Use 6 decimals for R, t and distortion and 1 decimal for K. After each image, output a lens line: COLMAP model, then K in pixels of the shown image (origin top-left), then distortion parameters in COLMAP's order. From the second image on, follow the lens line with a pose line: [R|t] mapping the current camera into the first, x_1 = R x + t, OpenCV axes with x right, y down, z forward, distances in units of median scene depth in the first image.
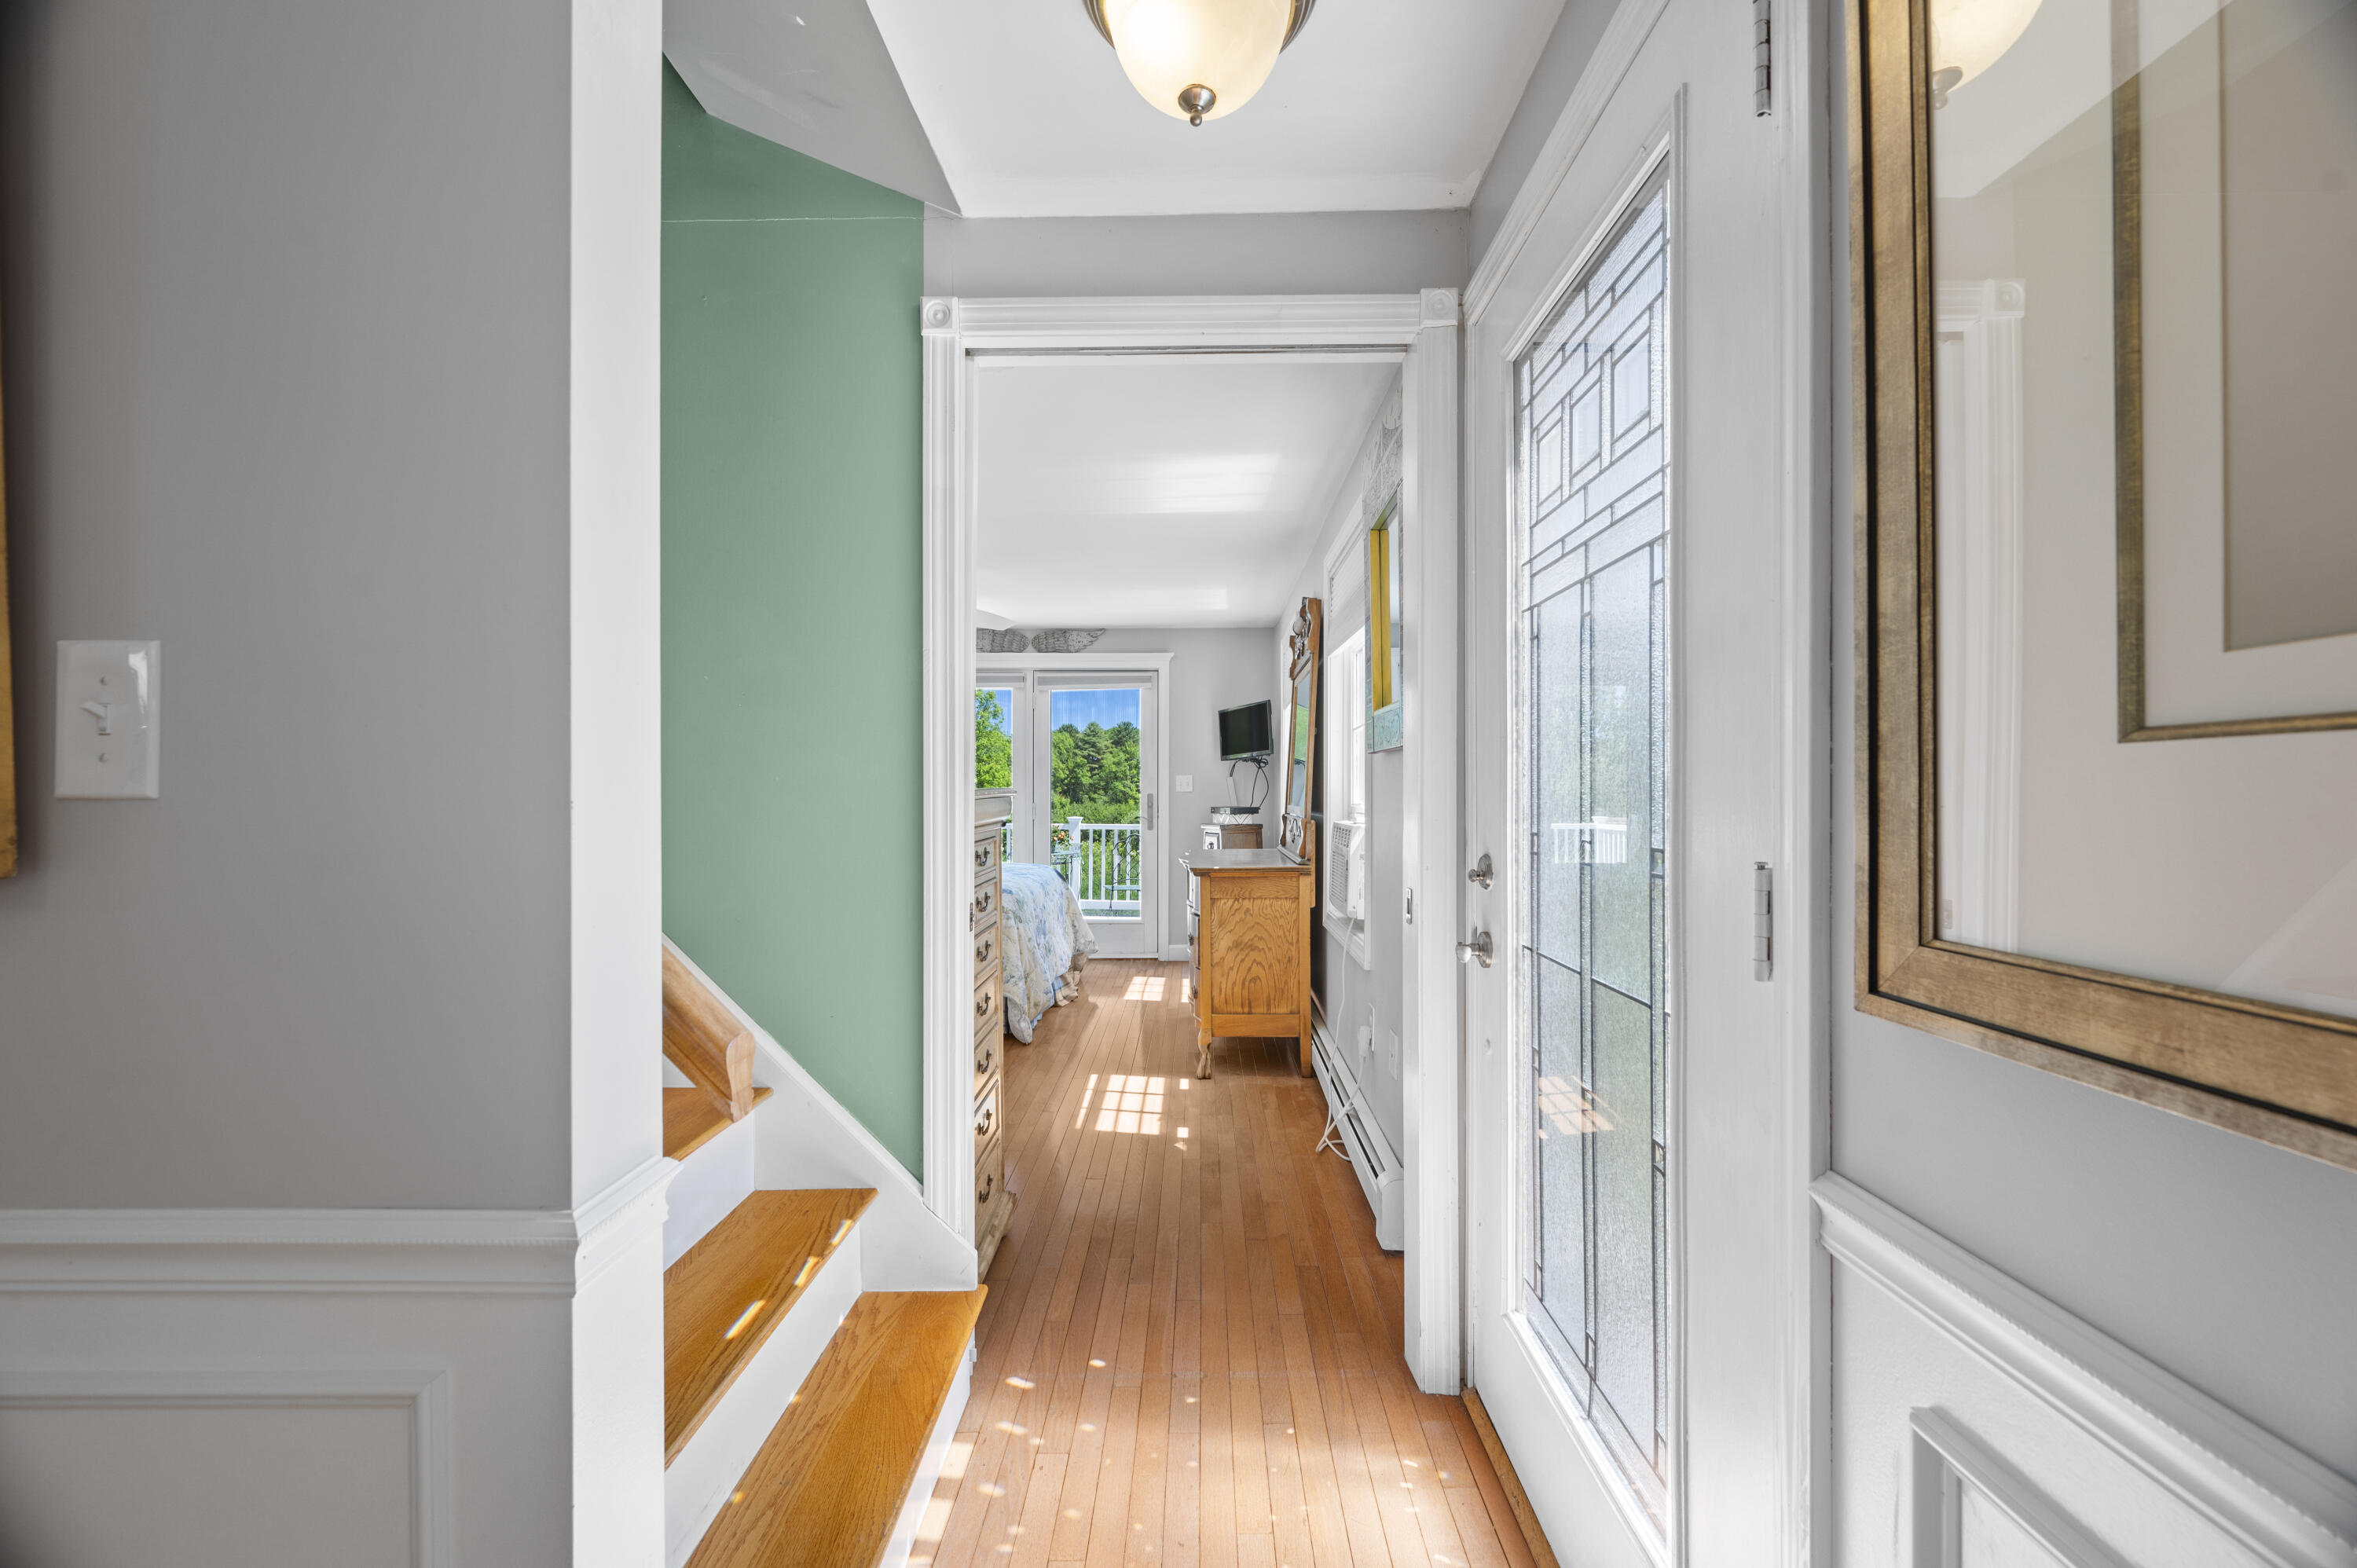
lens RADIAL K [[950.6, 0, 1181.7], [0, 950.6, 787.8], [0, 0, 1]] dist [0.000311, 0.000010]
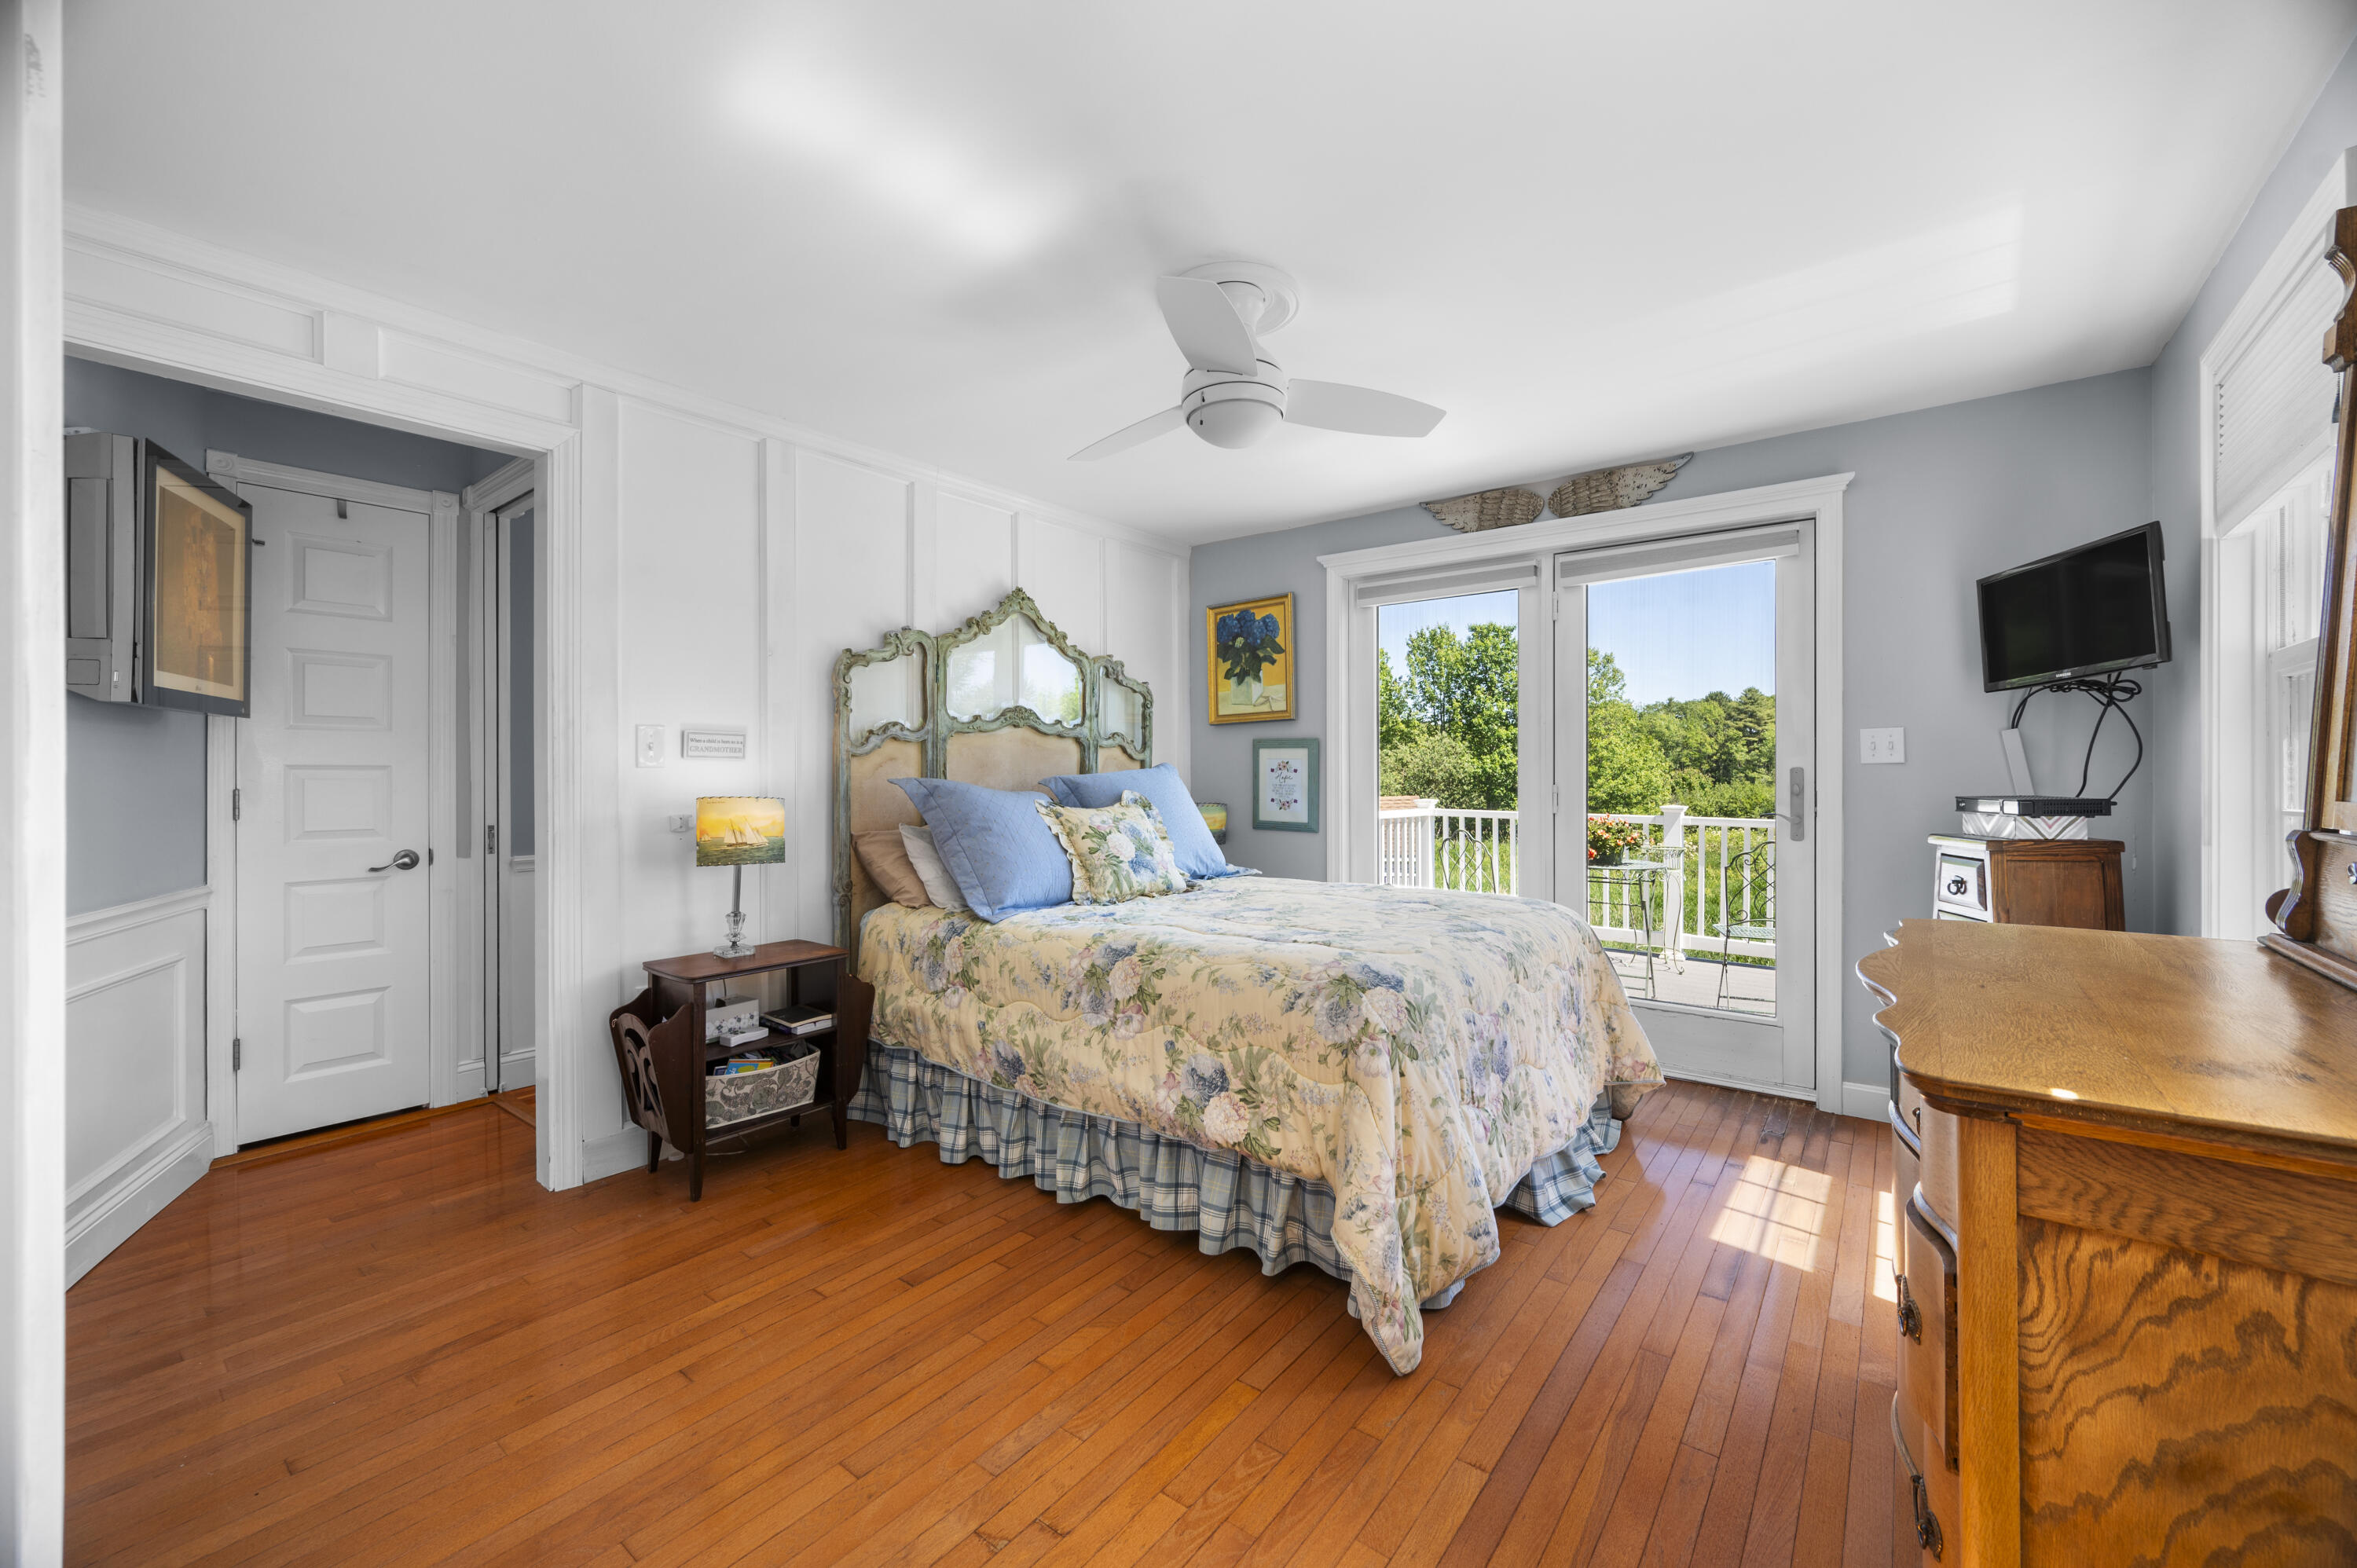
lens RADIAL K [[950.6, 0, 1179.3], [0, 950.6, 768.0], [0, 0, 1]] dist [0.000311, 0.000010]
pose [[0.804664, -0.002530, -0.593725, 0.002435], [0.003556, 0.999994, 0.000559, 0.005366], [0.593719, -0.002561, 0.804668, 0.426631]]
